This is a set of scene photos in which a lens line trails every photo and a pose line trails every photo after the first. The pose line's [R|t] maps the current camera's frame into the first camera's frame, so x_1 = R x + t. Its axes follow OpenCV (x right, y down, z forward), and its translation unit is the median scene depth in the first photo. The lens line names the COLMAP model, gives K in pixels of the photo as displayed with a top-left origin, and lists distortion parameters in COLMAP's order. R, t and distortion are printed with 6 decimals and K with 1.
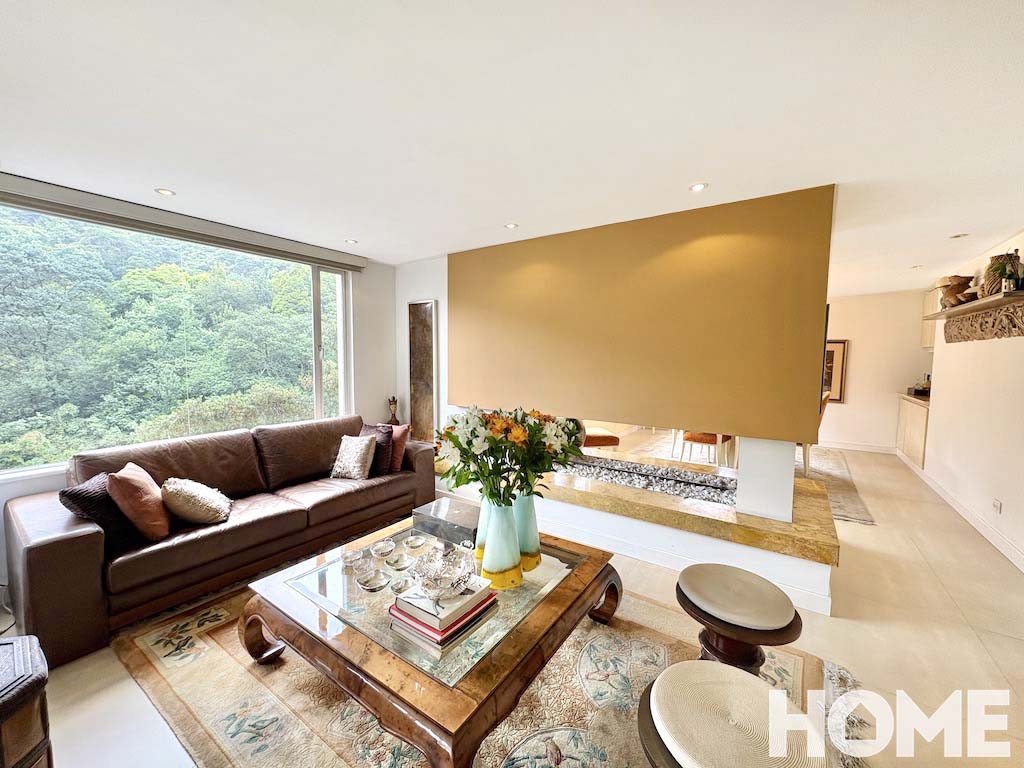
lens RADIAL K [[405.2, 0, 512.0], [0, 405.2, 381.9], [0, 0, 1]] dist [-0.000125, 0.000190]
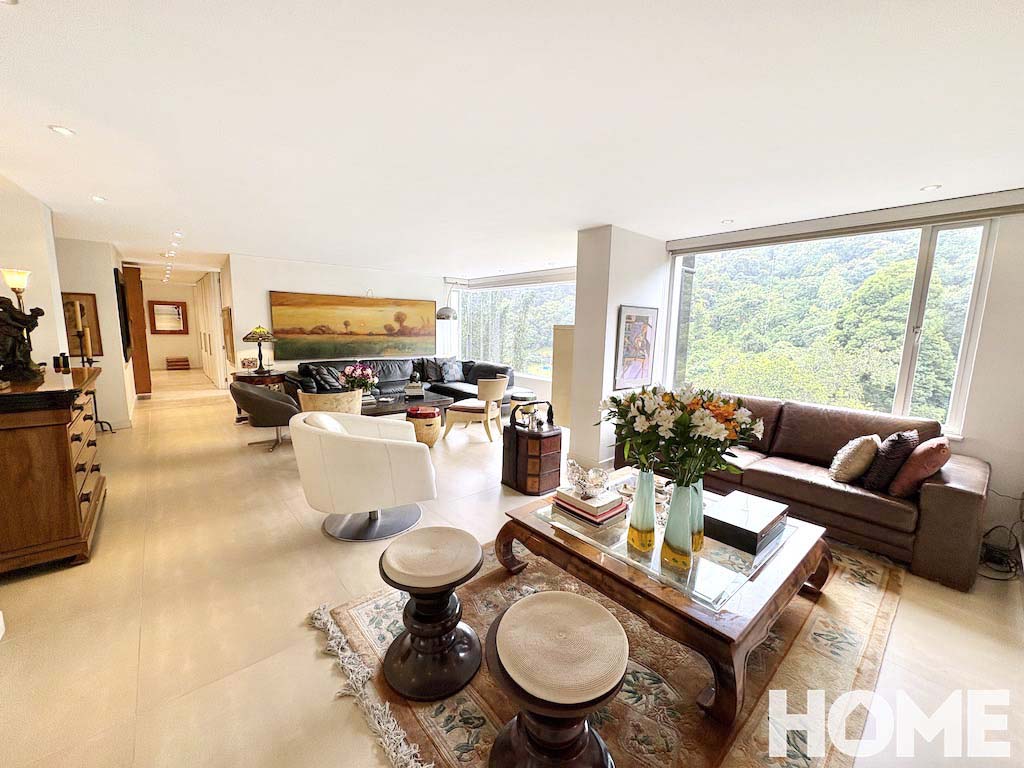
lens RADIAL K [[405.2, 0, 514.0], [0, 405.2, 382.9], [0, 0, 1]] dist [-0.000125, 0.000190]
pose [[-0.251865, 0.121965, -0.960046, 0.045706], [-0.090625, 0.984695, 0.148872, -0.002459], [0.963510, 0.124500, -0.236957, 0.037923]]
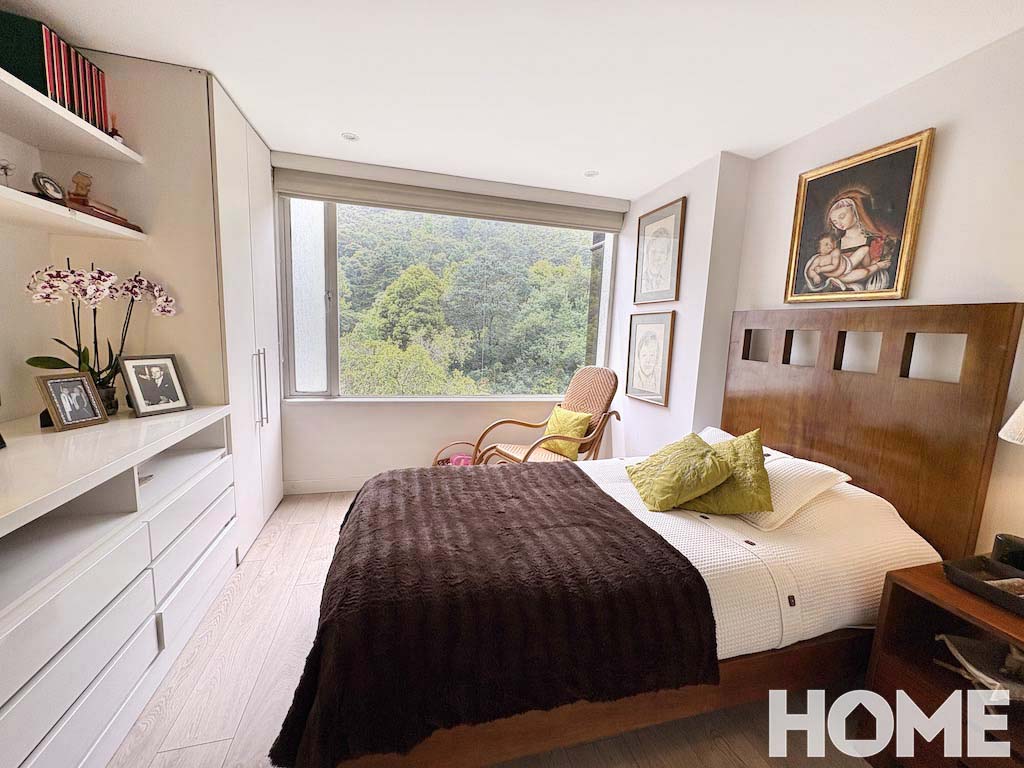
lens RADIAL K [[405.2, 0, 511.7], [0, 405.2, 379.8], [0, 0, 1]] dist [-0.000125, 0.000190]
pose [[0.760977, 0.107572, -0.639798, -0.104688], [-0.080025, 0.994191, 0.071975, 0.008956], [0.643824, -0.003571, 0.765165, -0.117398]]
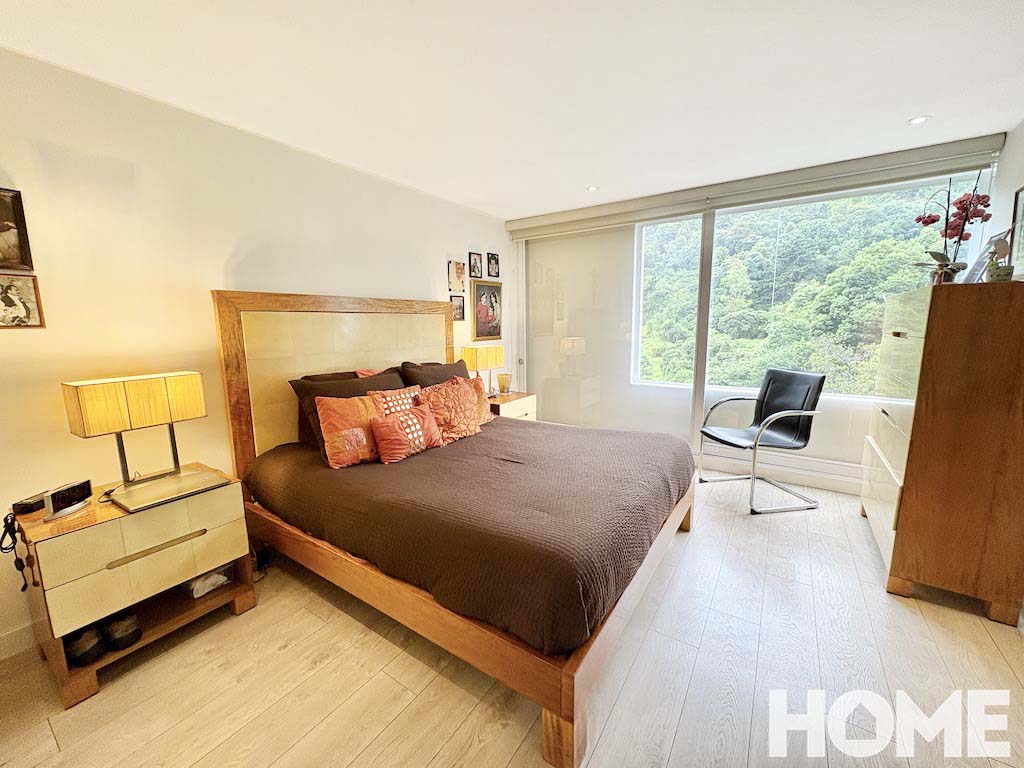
lens RADIAL K [[405.2, 0, 514.5], [0, 405.2, 383.4], [0, 0, 1]] dist [-0.000125, 0.000190]
pose [[0.009253, 0.139188, -0.990223, -0.202849], [-0.052846, 0.988949, 0.138516, 0.014133], [0.998560, 0.051048, 0.016506, -0.200890]]
